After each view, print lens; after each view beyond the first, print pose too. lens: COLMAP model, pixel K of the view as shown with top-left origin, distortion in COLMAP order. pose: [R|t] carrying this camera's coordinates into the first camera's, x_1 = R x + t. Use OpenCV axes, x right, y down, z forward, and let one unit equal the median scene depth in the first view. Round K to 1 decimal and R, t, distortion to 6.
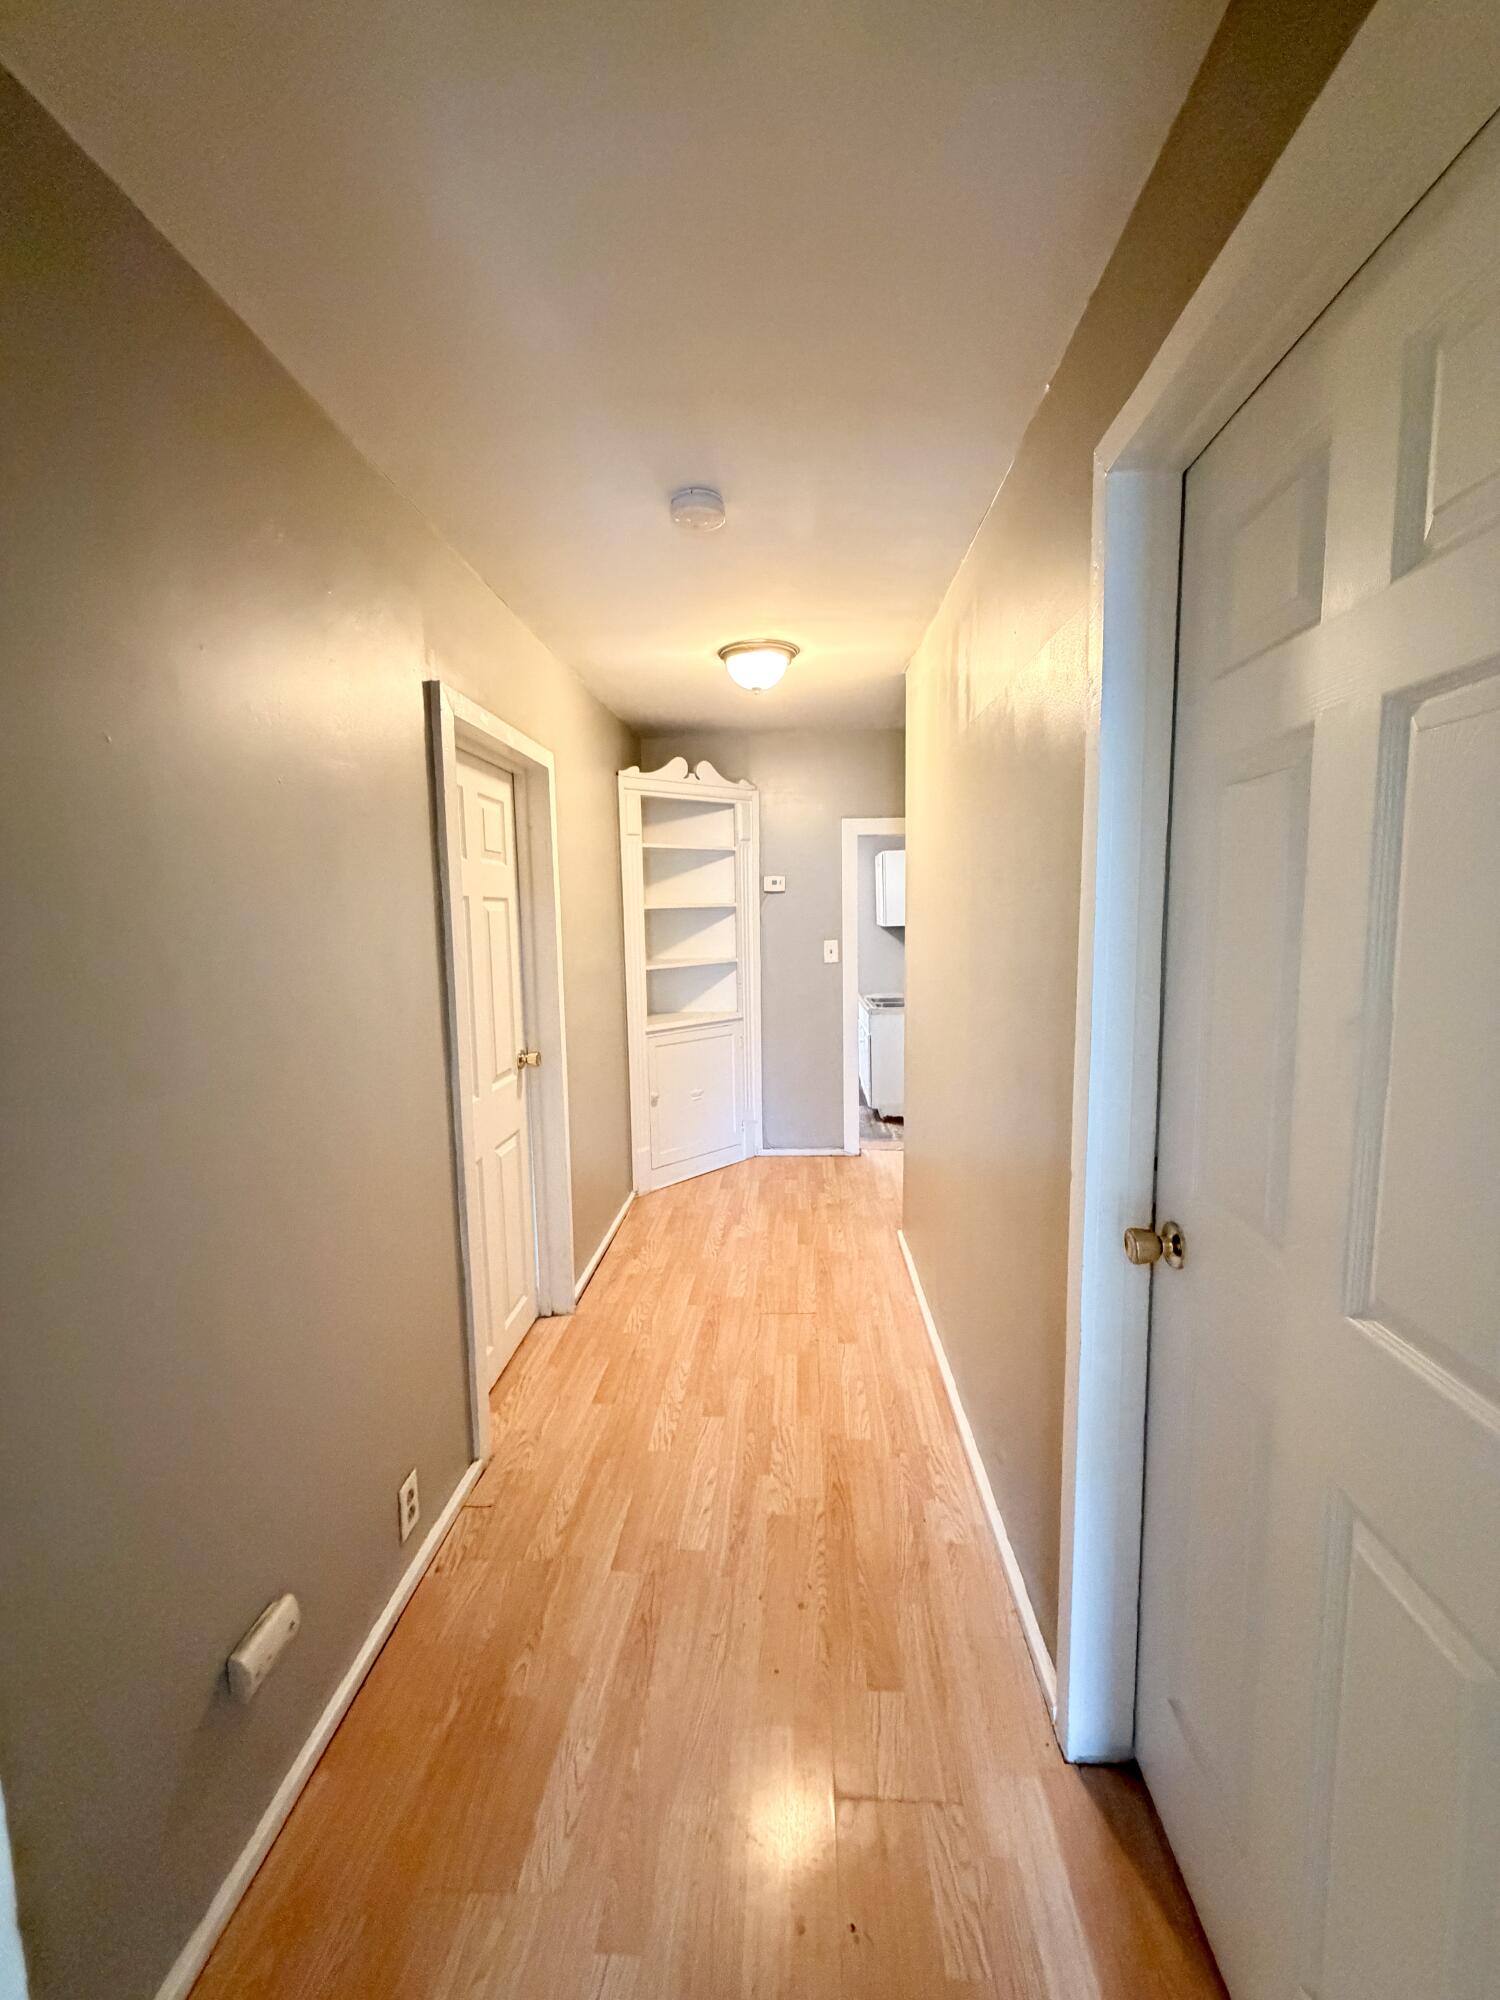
lens RADIAL K [[795.6, 0, 757.1], [0, 795.6, 1003.2], [0, 0, 1]] dist [-0.004757, 0.000128]
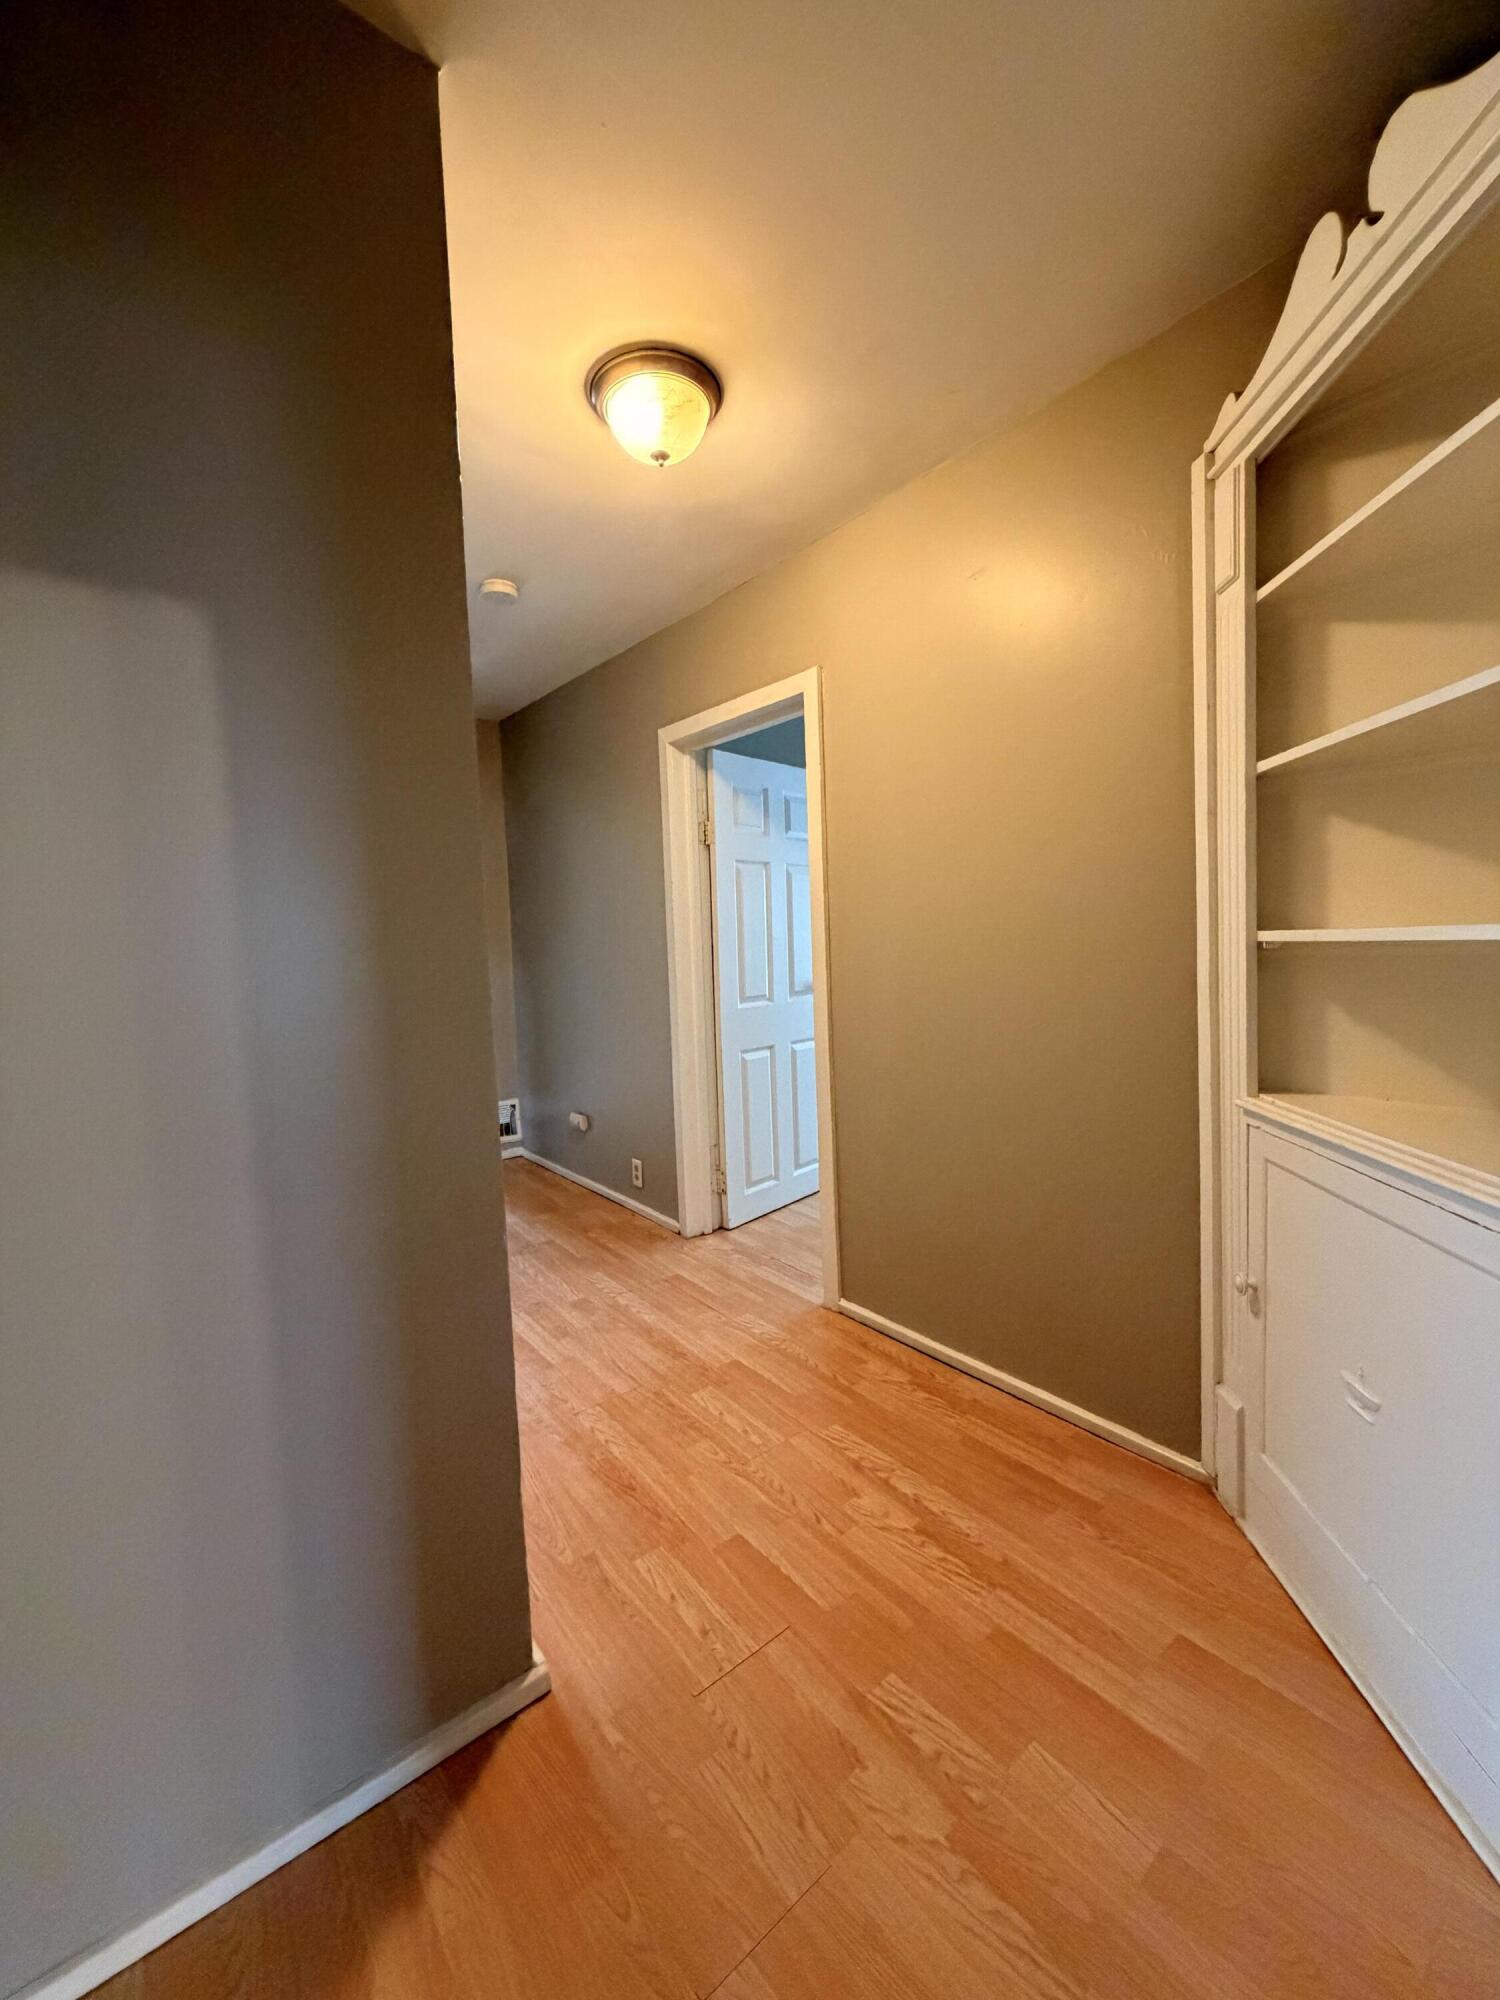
lens RADIAL K [[795.6, 0, 758.9], [0, 795.6, 990.0], [0, 0, 1]] dist [-0.004757, 0.000128]
pose [[-0.735035, 0.098596, -0.670822, 0.339379], [-0.023465, 0.985079, 0.170496, -0.098148], [0.677623, 0.141061, -0.721754, 1.353956]]
